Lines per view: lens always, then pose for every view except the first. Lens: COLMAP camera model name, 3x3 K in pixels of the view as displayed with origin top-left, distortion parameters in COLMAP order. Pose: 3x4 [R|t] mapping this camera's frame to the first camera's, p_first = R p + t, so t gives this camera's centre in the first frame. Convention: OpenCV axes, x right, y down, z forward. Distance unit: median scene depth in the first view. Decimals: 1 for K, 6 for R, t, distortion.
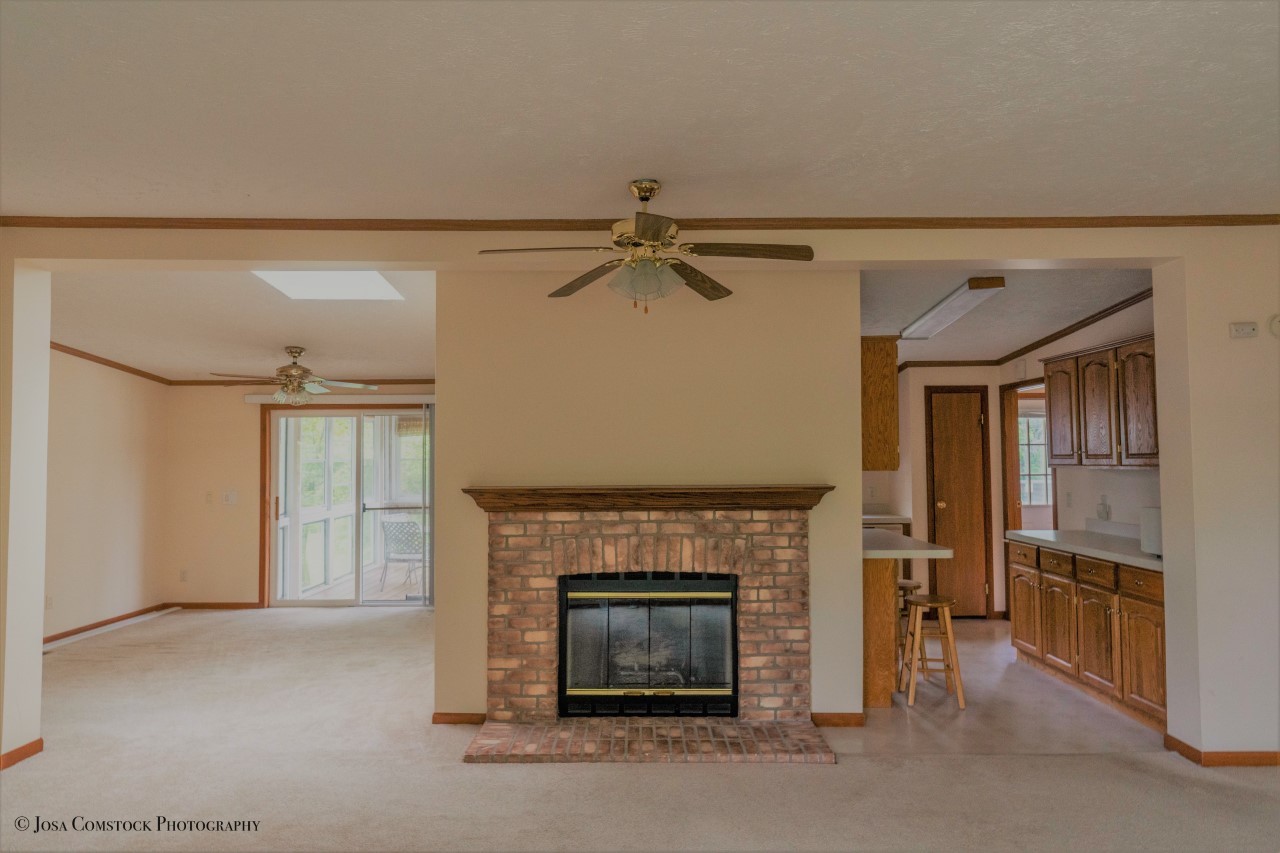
lens RADIAL K [[766.6, 0, 640.0], [0, 766.6, 426.5], [0, 0, 1]] dist [-0.000742, 0.002312]
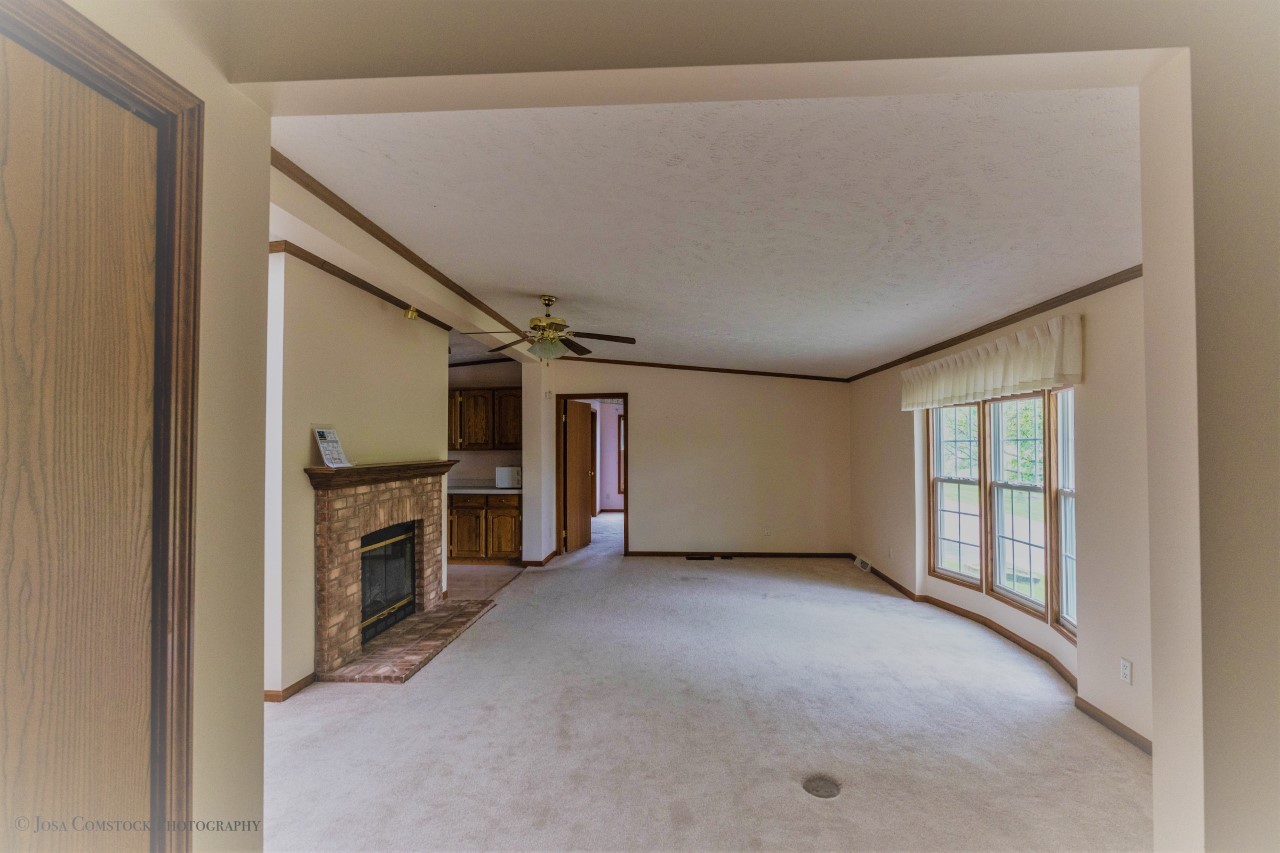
lens RADIAL K [[597.0, 0, 640.0], [0, 597.0, 426.5], [0, 0, 1]] dist [-0.008093, 0.000141]
pose [[0.066032, 0.033995, 0.997238, -1.051889], [-0.033659, 0.998927, -0.031824, 0.030242], [-0.997250, -0.031465, 0.067105, 0.486164]]
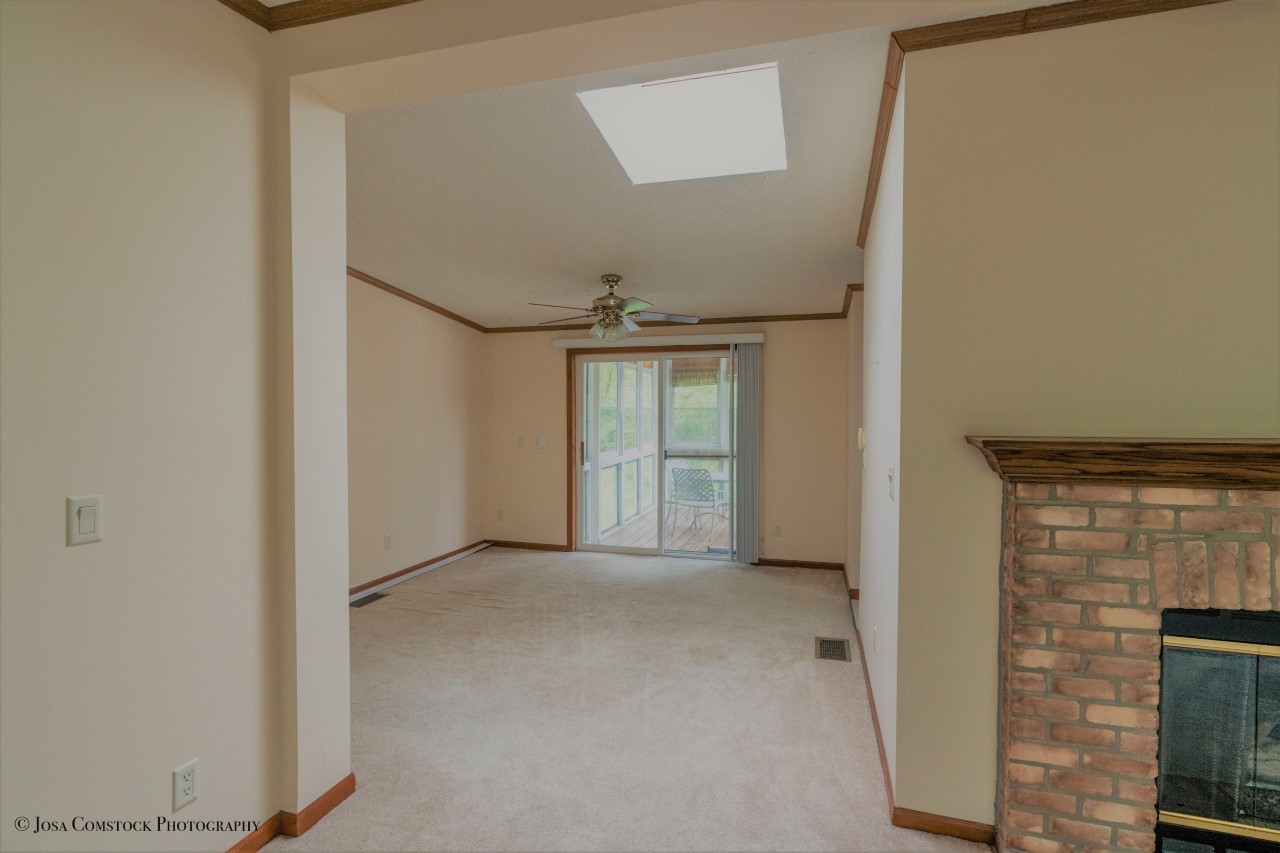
lens RADIAL K [[597.0, 0, 640.0], [0, 597.0, 426.5], [0, 0, 1]] dist [-0.008093, 0.000141]
pose [[0.958748, 0.013784, -0.283924, -0.336425], [0.004107, 0.998048, 0.062322, 0.043581], [0.284229, -0.060917, 0.956819, 0.516873]]
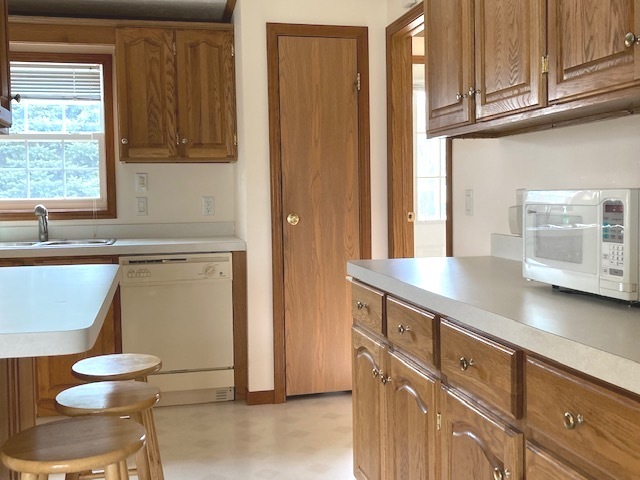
lens RADIAL K [[700.1, 0, 330.2], [0, 700.1, 236.0], [0, 0, 1]] dist [0.121914, -0.380103]
pose [[0.971403, -0.025034, 0.236113, 0.482077], [0.001395, 0.995011, 0.099760, 0.097775], [-0.237433, -0.096578, 0.966591, 0.743020]]
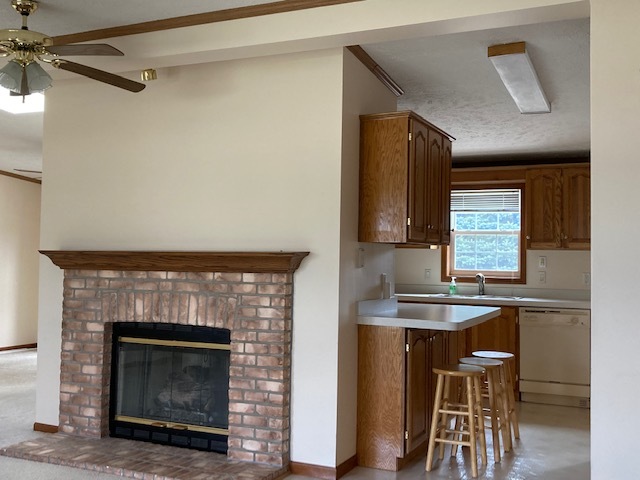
lens RADIAL K [[700.1, 0, 330.2], [0, 700.1, 236.0], [0, 0, 1]] dist [0.121914, -0.380103]
pose [[0.911871, 0.004283, -0.410455, 0.689161], [-0.000465, 0.999956, 0.009401, 0.045397], [0.410477, -0.008382, 0.911832, 0.112783]]
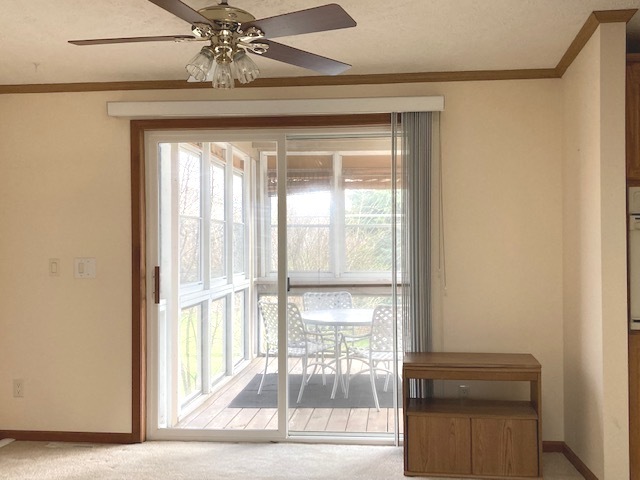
lens RADIAL K [[700.1, 0, 330.2], [0, 700.1, 236.0], [0, 0, 1]] dist [0.121914, -0.380103]
pose [[0.995089, -0.000659, -0.098986, -0.507728], [0.003708, 0.999524, 0.030619, 0.090696], [0.098919, -0.030835, 0.994618, 0.808332]]
